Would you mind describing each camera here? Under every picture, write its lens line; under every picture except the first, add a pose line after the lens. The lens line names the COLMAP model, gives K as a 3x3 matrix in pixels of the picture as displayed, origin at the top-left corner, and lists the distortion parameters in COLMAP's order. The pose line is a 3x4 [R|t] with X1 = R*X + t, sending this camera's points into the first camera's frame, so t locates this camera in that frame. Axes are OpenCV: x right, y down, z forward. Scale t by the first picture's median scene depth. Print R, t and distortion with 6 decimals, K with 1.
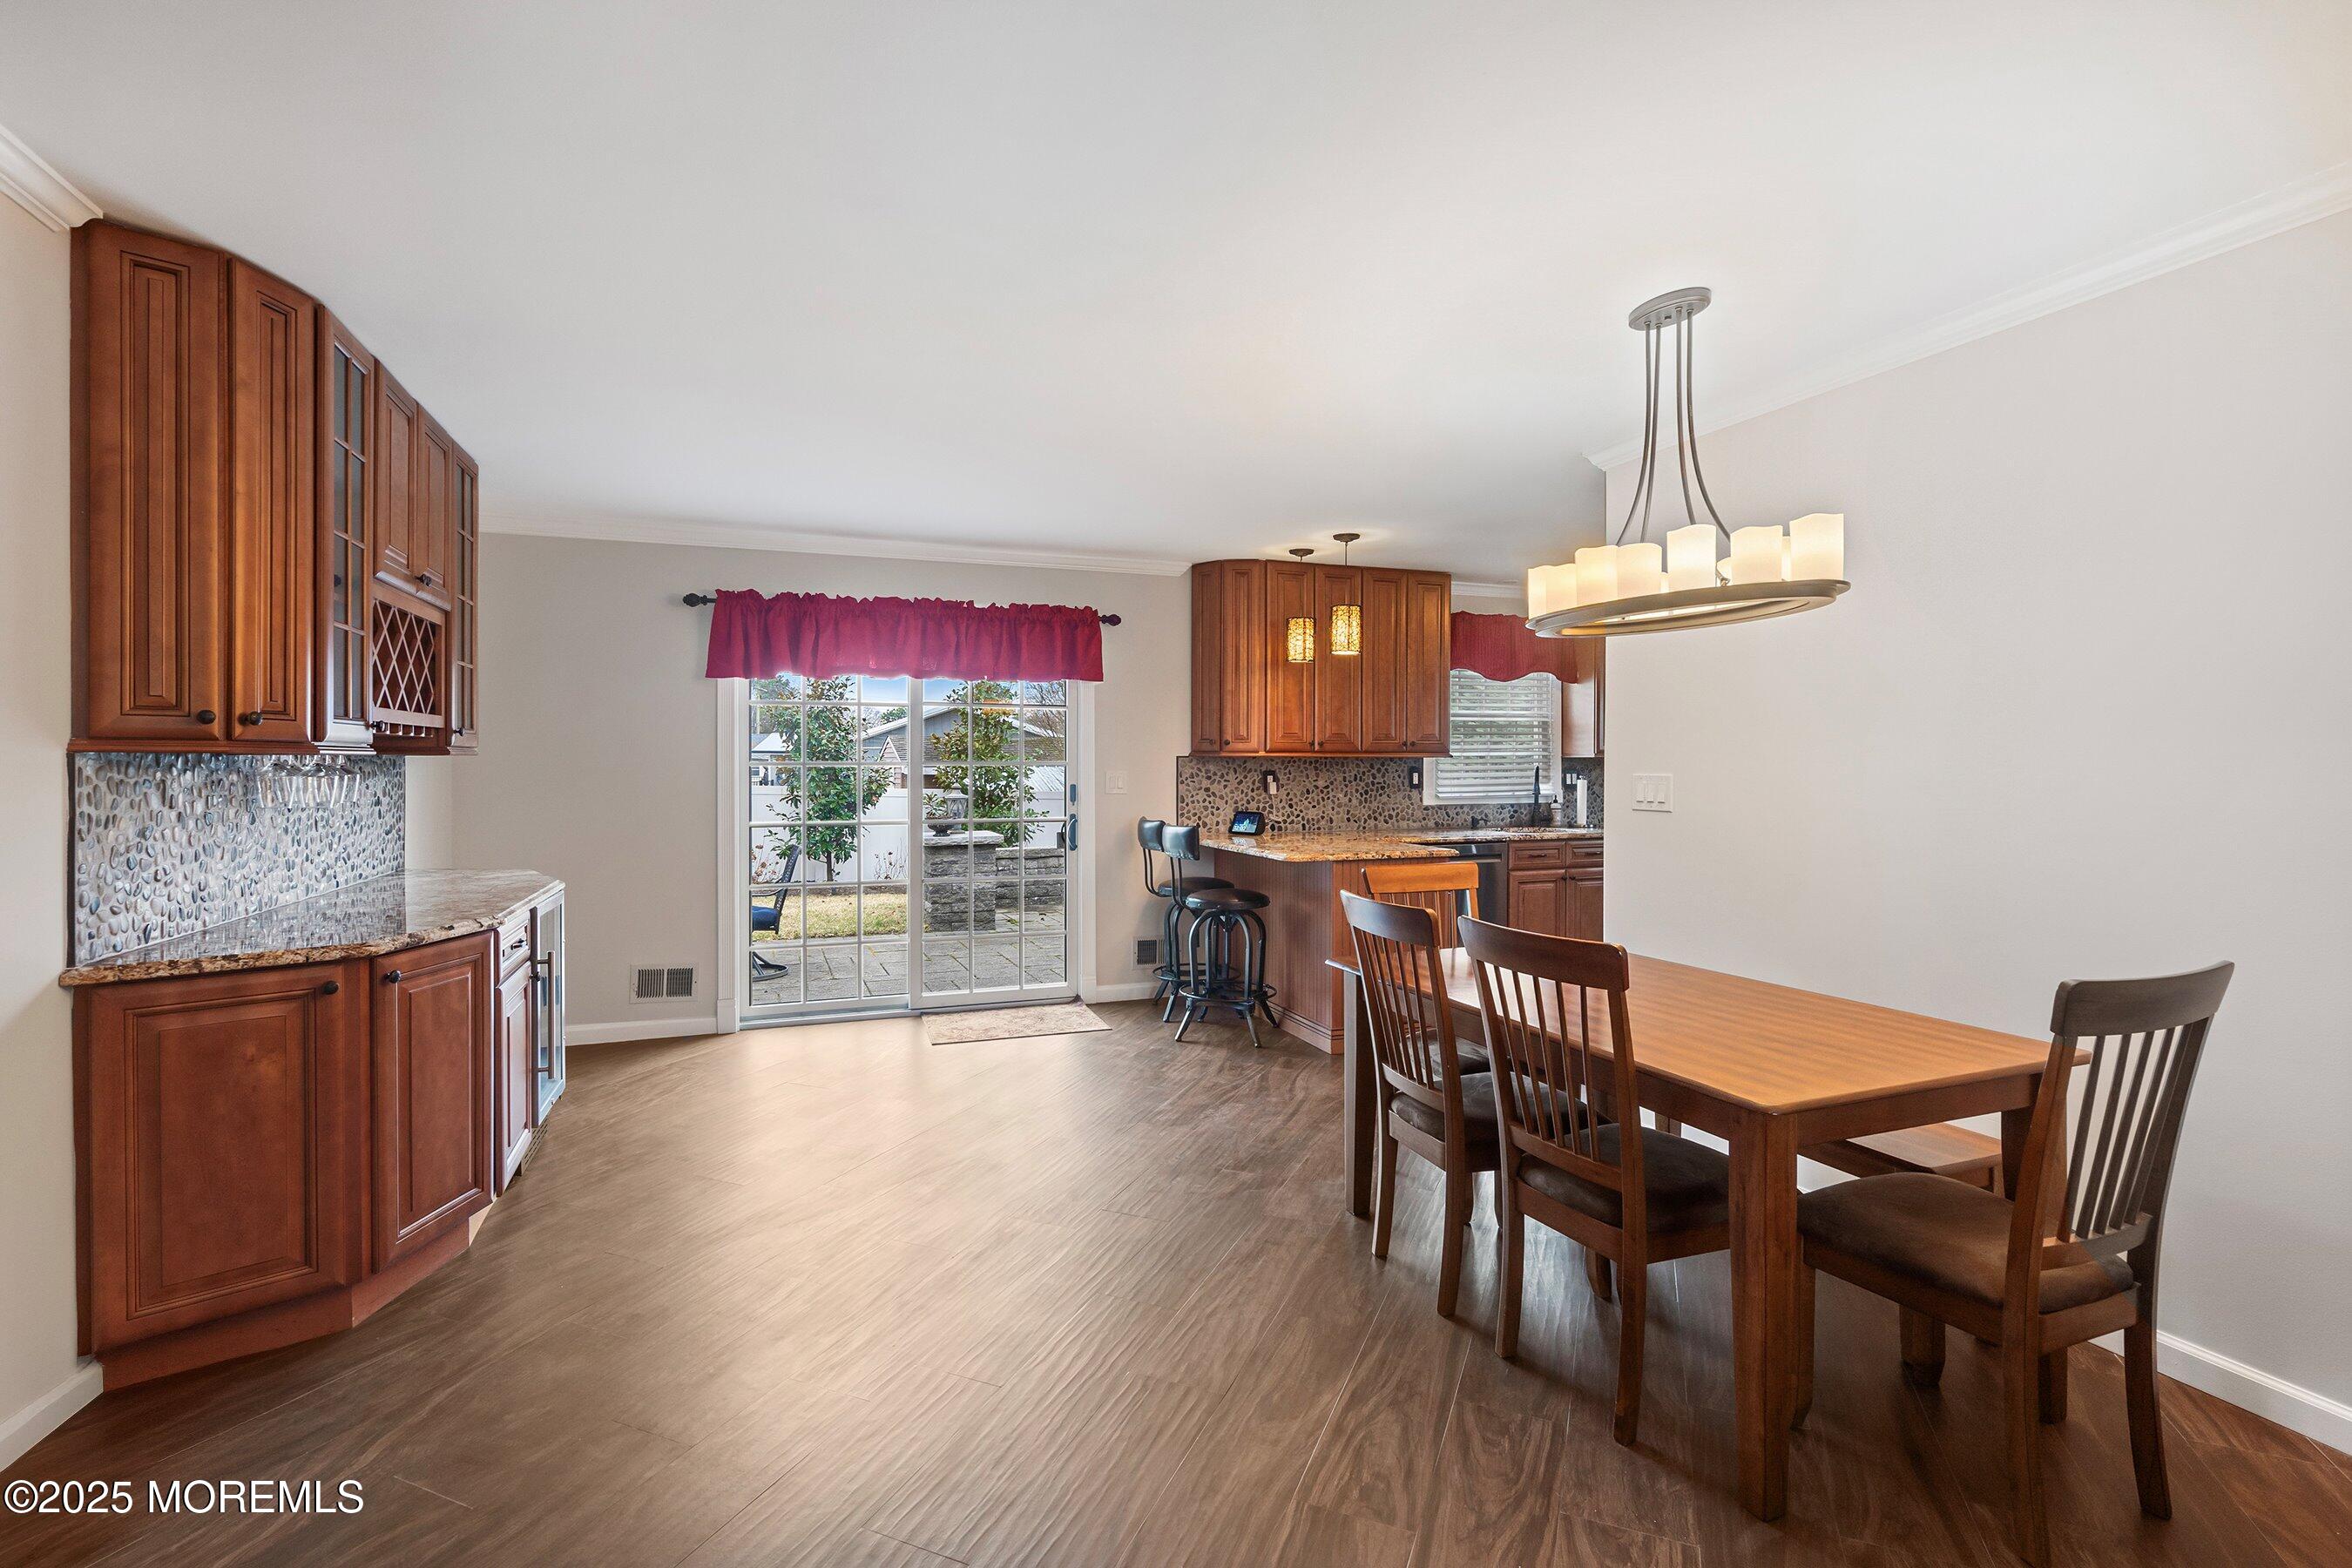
lens RADIAL K [[1057.7, 0, 1176.5], [0, 1057.7, 764.0], [0, 0, 1]] dist [-0.000539, 0.000511]
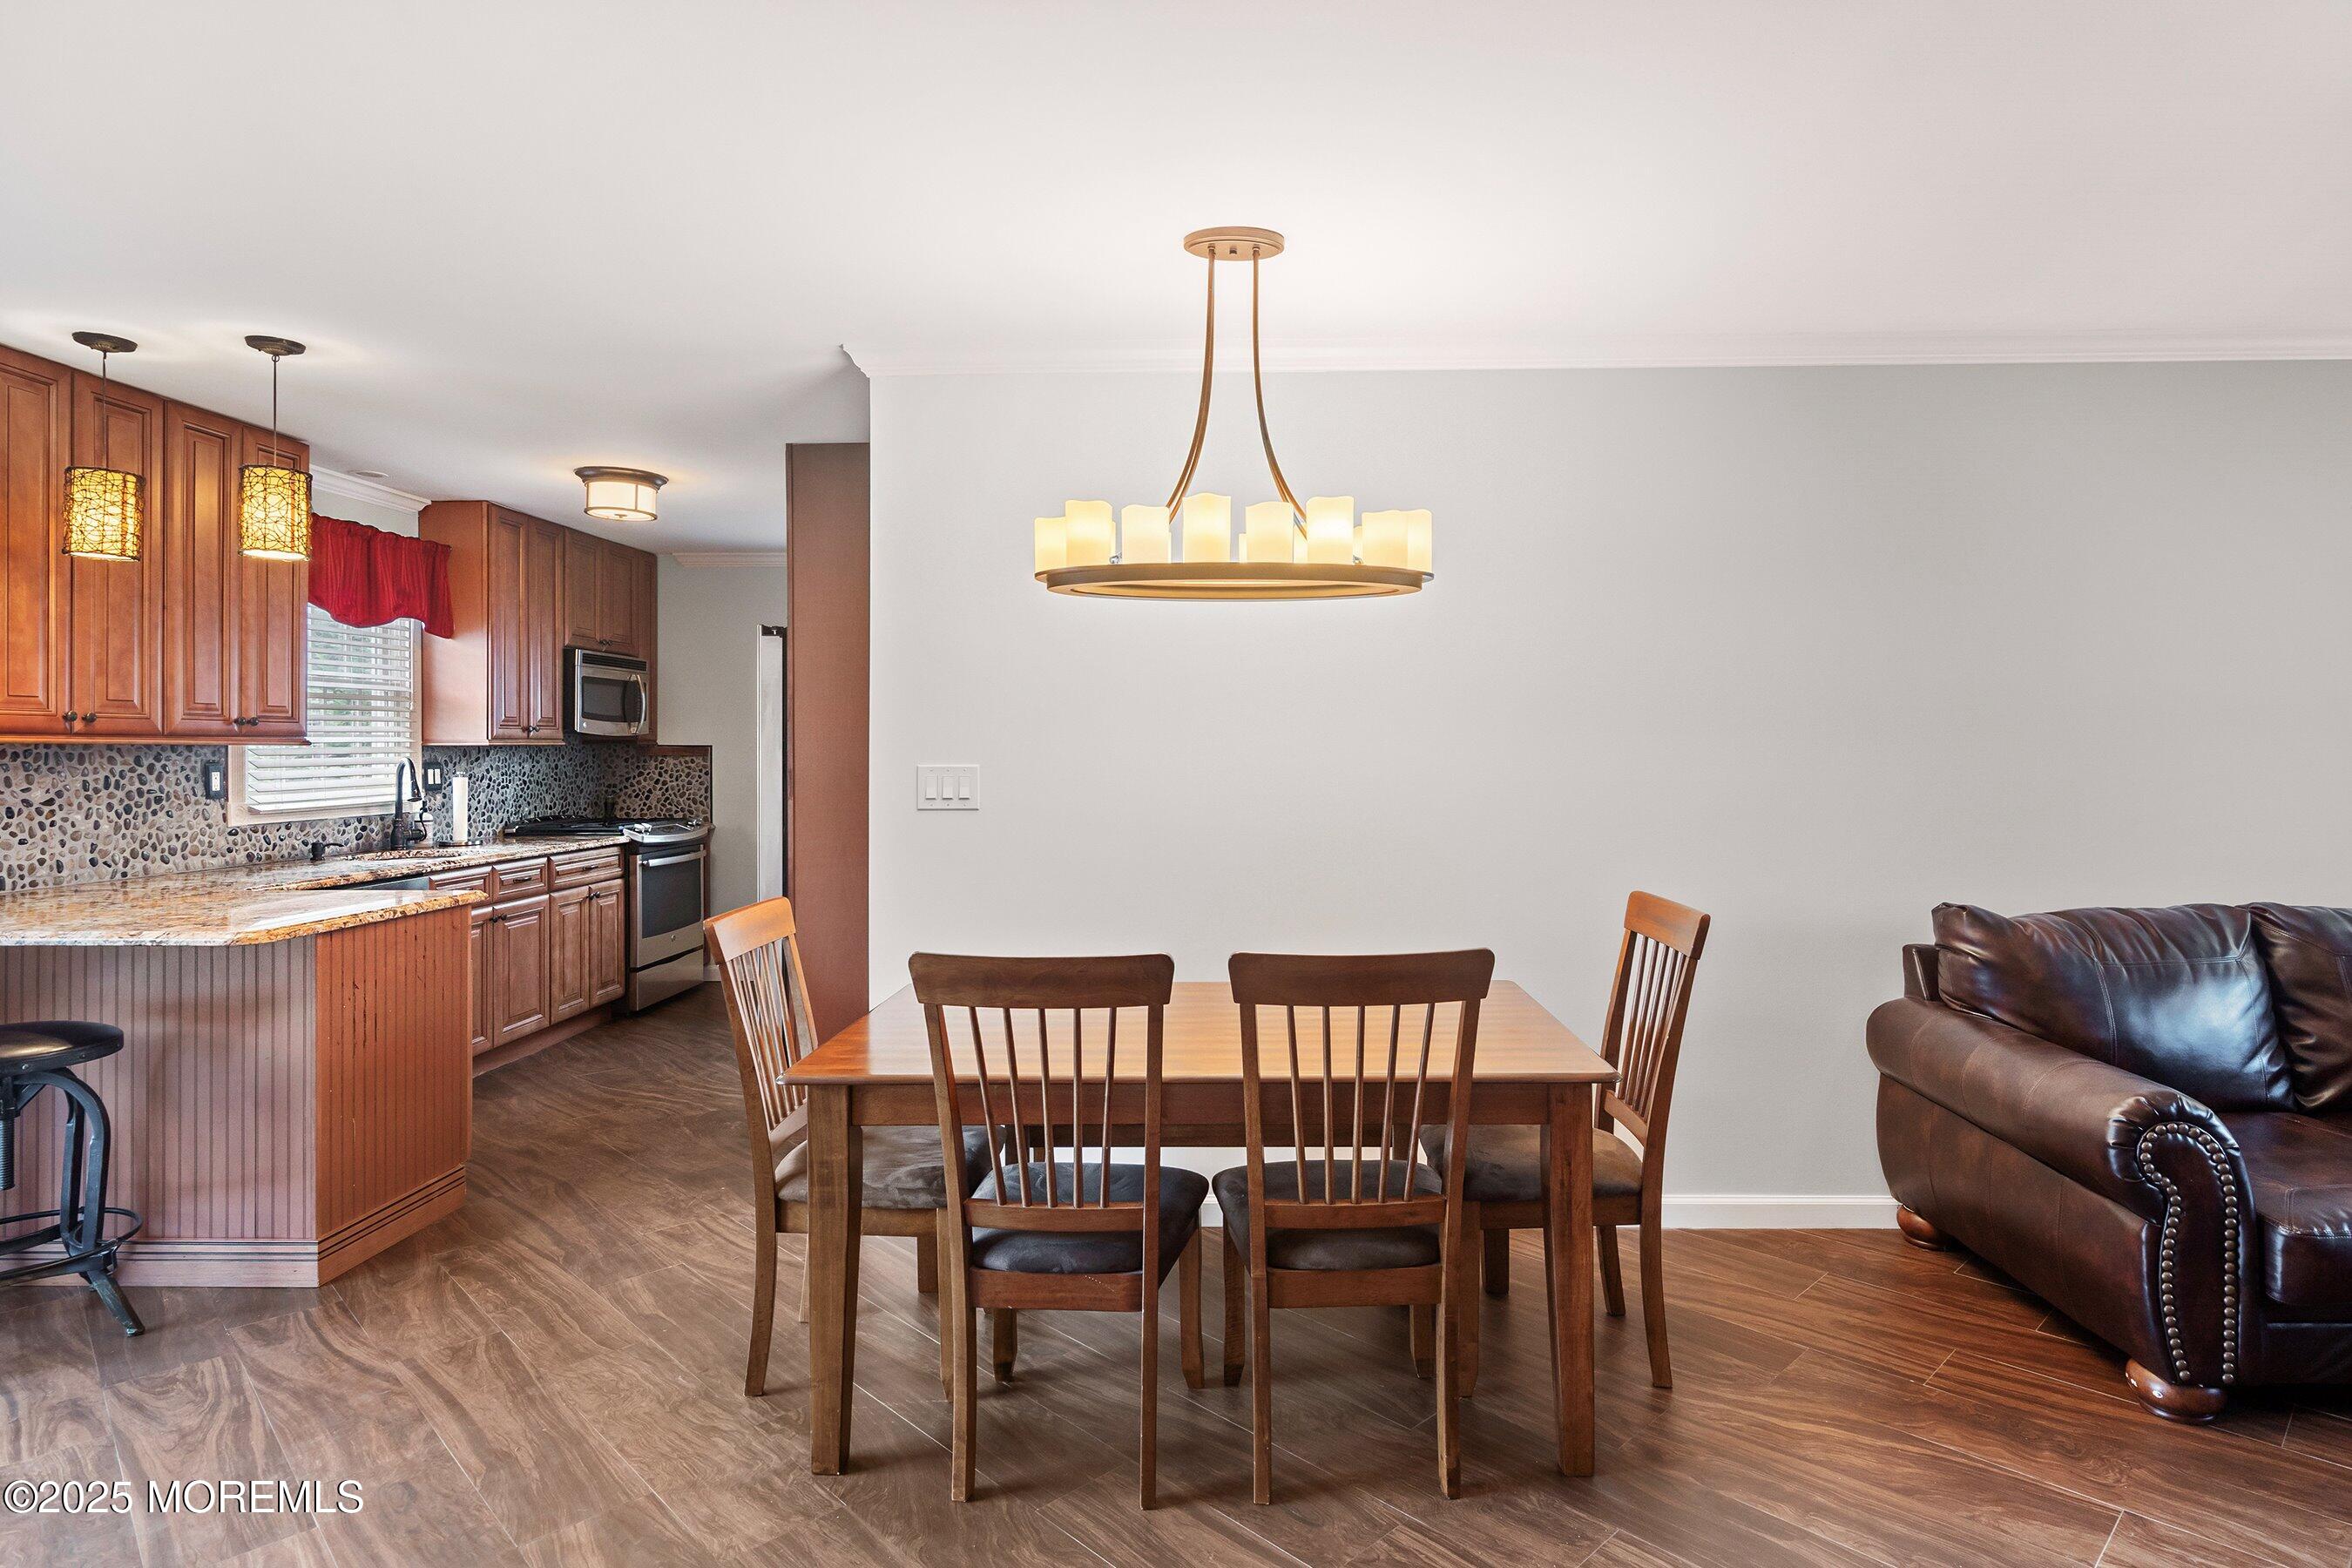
lens RADIAL K [[1278.2, 0, 1177.0], [0, 1278.2, 750.1], [0, 0, 1]] dist [-0.004407, 0.000291]
pose [[0.390628, -0.003465, 0.920542, -0.214804], [0.006595, 0.999978, 0.000966, -0.000674], [-0.920525, 0.005694, 0.390642, 0.249084]]
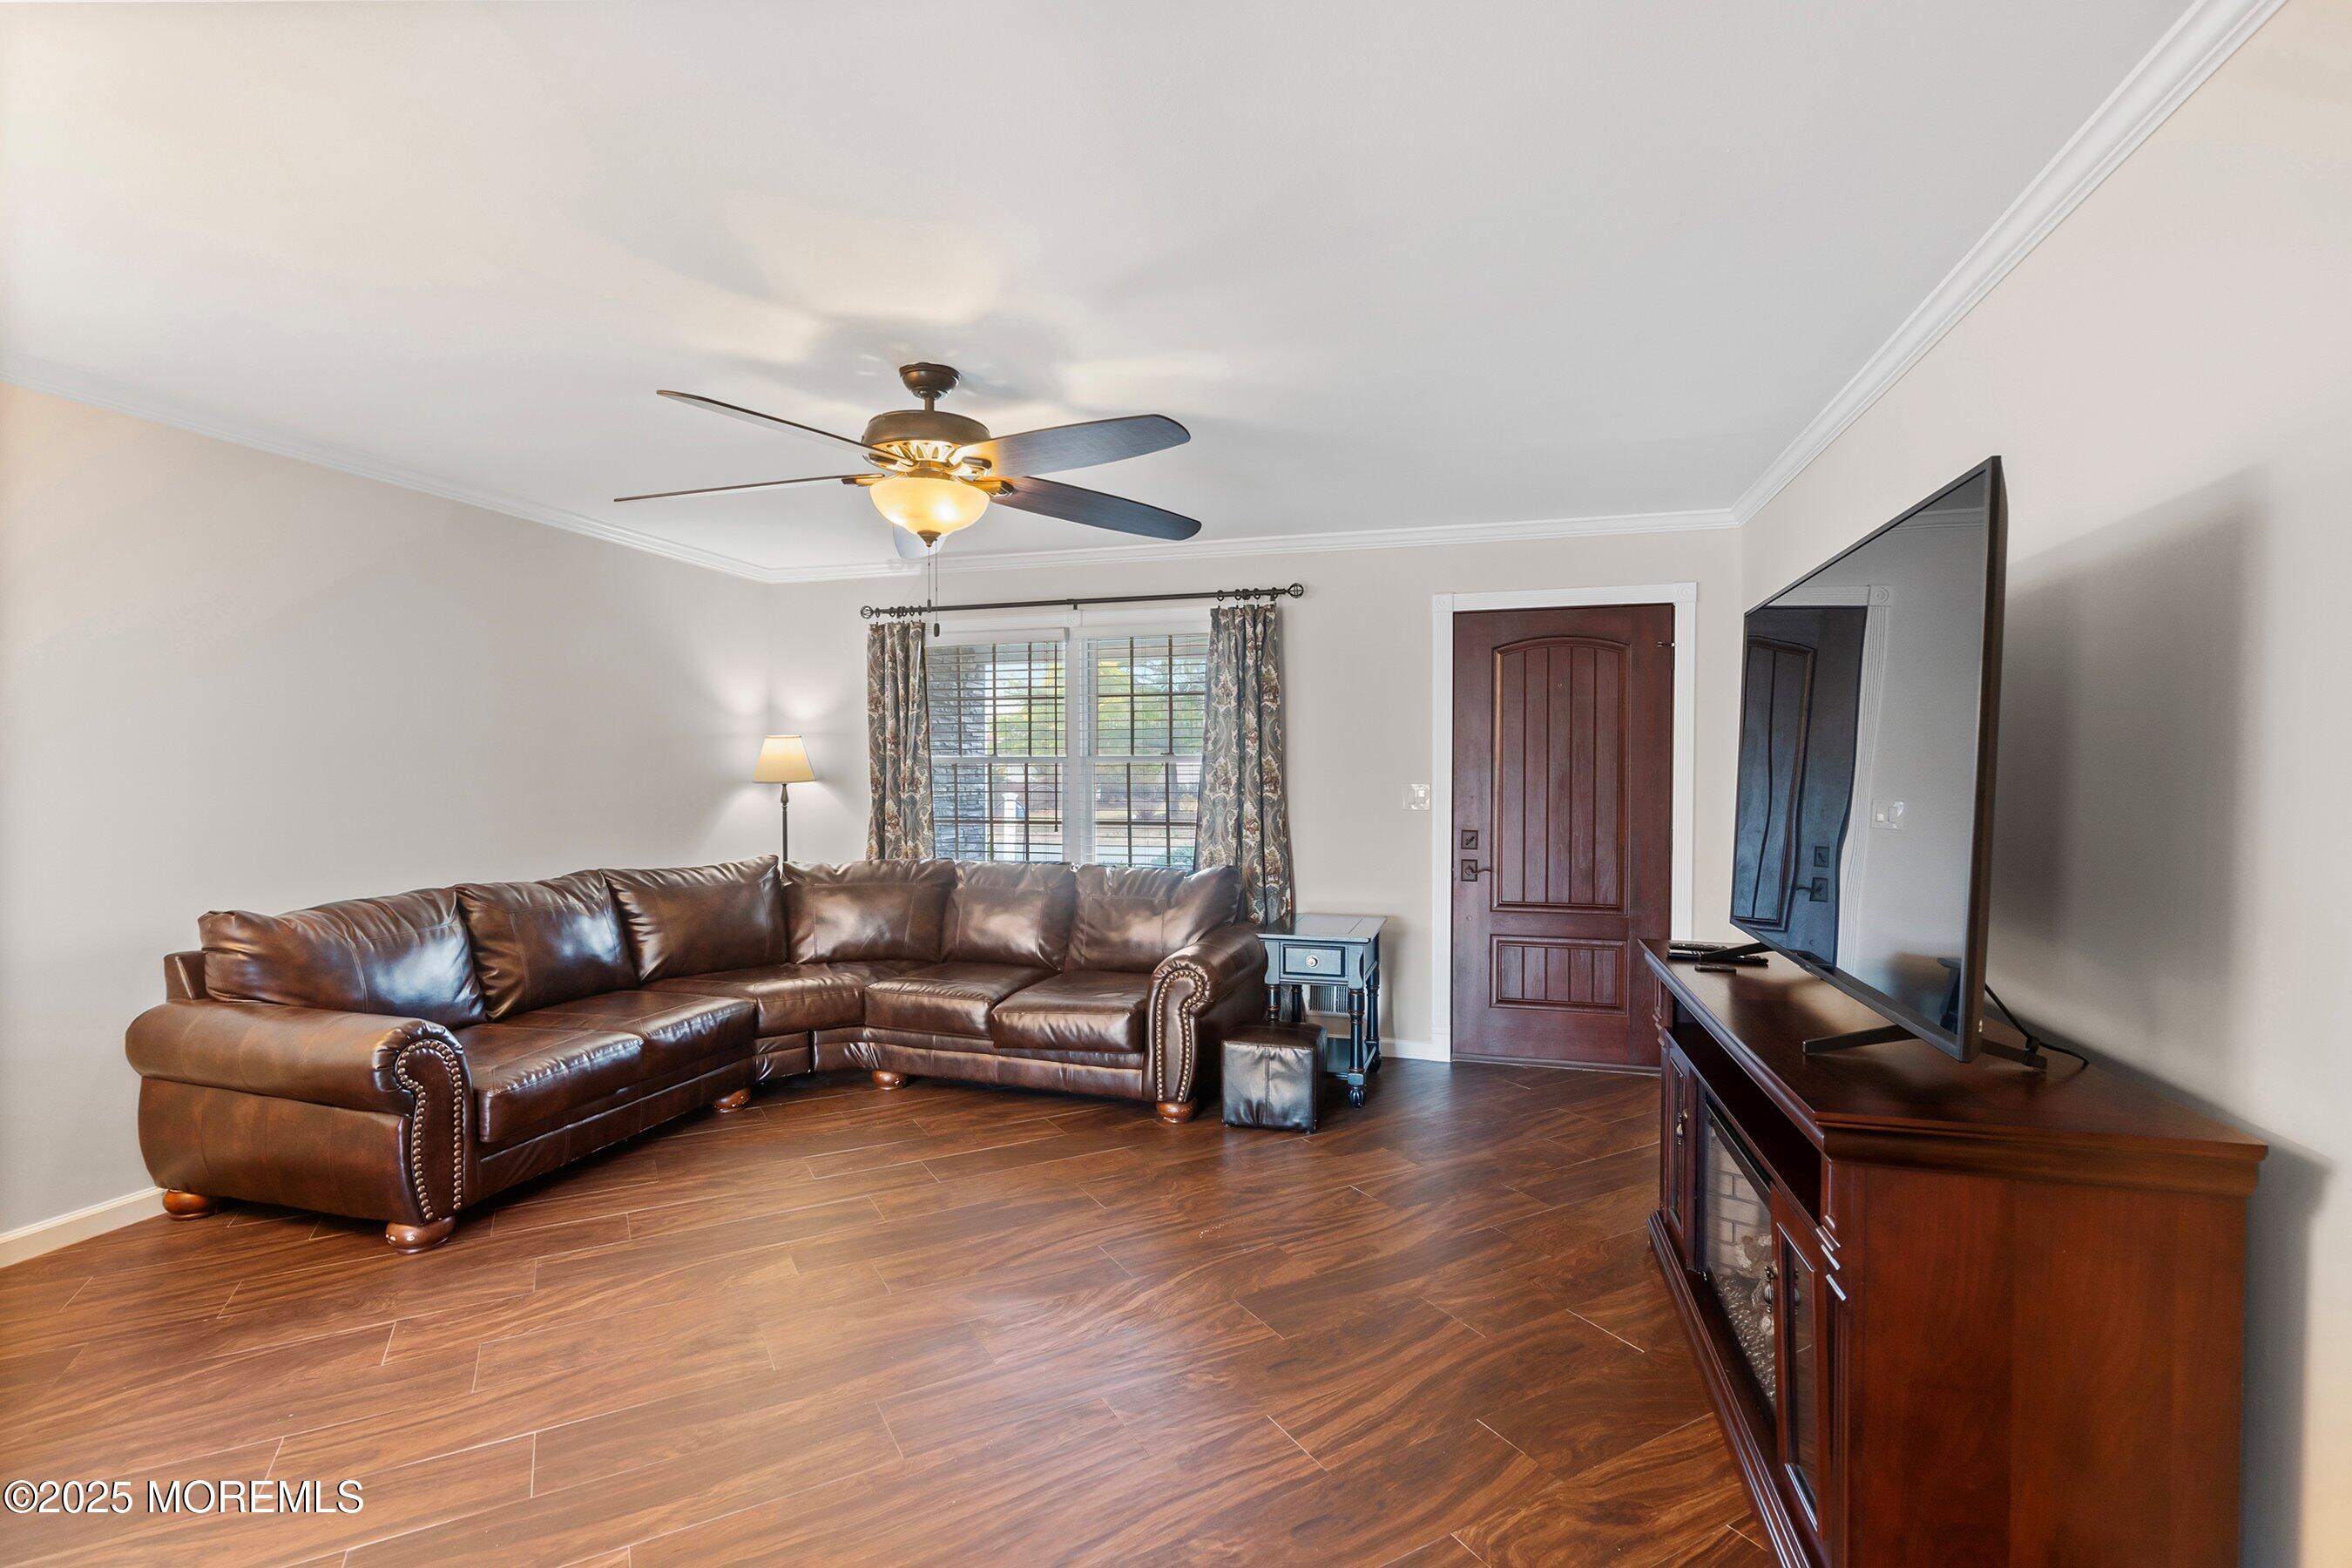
lens RADIAL K [[1089.0, 0, 1178.9], [0, 1089.0, 763.4], [0, 0, 1]] dist [-0.000838, 0.000305]
pose [[-0.791515, 0.005080, 0.611129, -0.281108], [0.001477, 0.999978, -0.006399, -0.000294], [-0.611148, -0.004163, -0.791505, 0.292518]]
